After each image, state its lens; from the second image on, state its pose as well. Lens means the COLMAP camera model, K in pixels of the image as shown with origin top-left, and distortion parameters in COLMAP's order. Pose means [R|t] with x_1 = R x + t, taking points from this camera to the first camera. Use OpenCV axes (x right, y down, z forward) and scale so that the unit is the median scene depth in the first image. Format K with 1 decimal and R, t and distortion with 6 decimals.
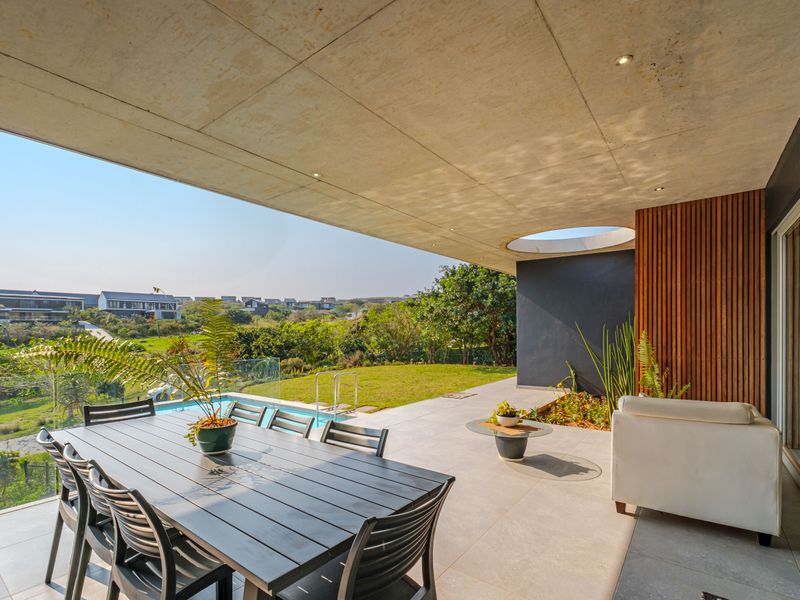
lens RADIAL K [[385.4, 0, 394.6], [0, 385.4, 311.3], [0, 0, 1]] dist [0.000873, 0.000377]
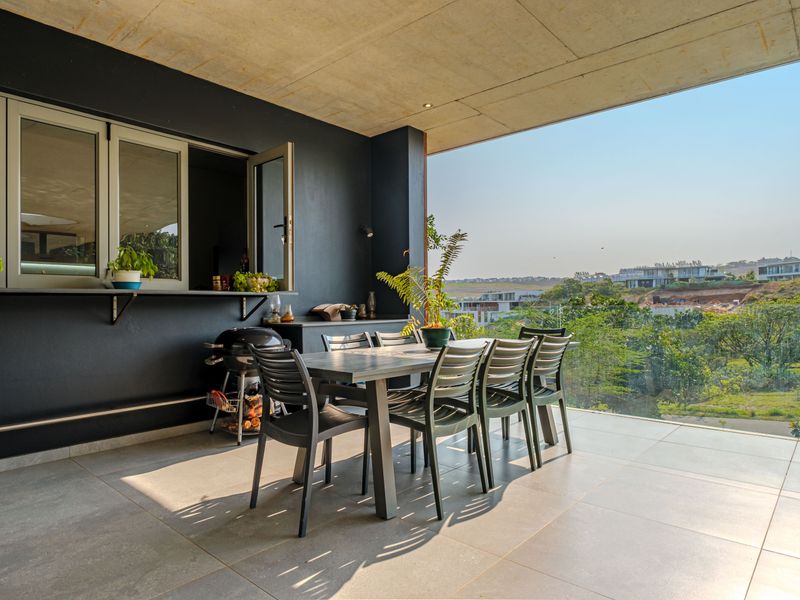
lens RADIAL K [[494.4, 0, 400.0], [0, 494.4, 300.0], [0, 0, 1]] dist [0.000771, -0.000054]
pose [[-0.067848, -0.002596, -0.997692, 0.732556], [0.055931, 0.998414, -0.006402, 0.122177], [0.996127, -0.056237, -0.067595, 0.560689]]
